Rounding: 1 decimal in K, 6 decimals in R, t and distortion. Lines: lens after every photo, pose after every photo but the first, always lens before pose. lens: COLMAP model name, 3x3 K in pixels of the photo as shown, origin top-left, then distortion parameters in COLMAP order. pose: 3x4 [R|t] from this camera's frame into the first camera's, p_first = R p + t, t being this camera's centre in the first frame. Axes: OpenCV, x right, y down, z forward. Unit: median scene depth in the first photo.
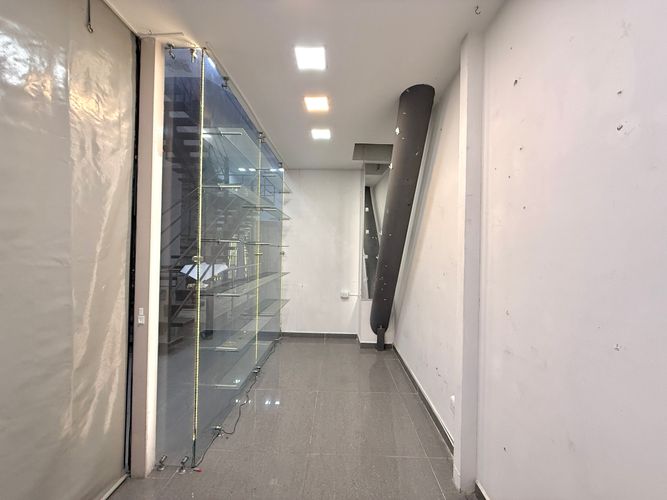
lens RADIAL K [[266.6, 0, 334.2], [0, 266.6, 249.6], [0, 0, 1]] dist [0.003963, 0.000110]
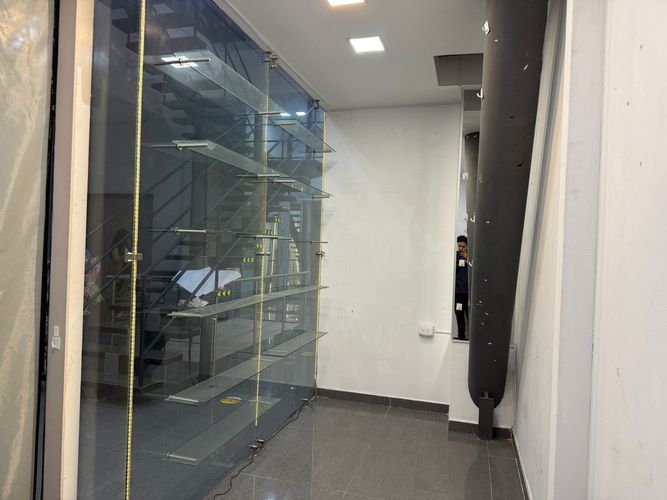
lens RADIAL K [[474.9, 0, 333.7], [0, 474.9, 250.8], [0, 0, 1]] dist [0.029458, -0.021516]
pose [[0.965400, 0.016638, -0.260241, 0.123160], [-0.016441, 0.999861, 0.002935, 0.003709], [0.260254, 0.001445, 0.965539, -0.003764]]
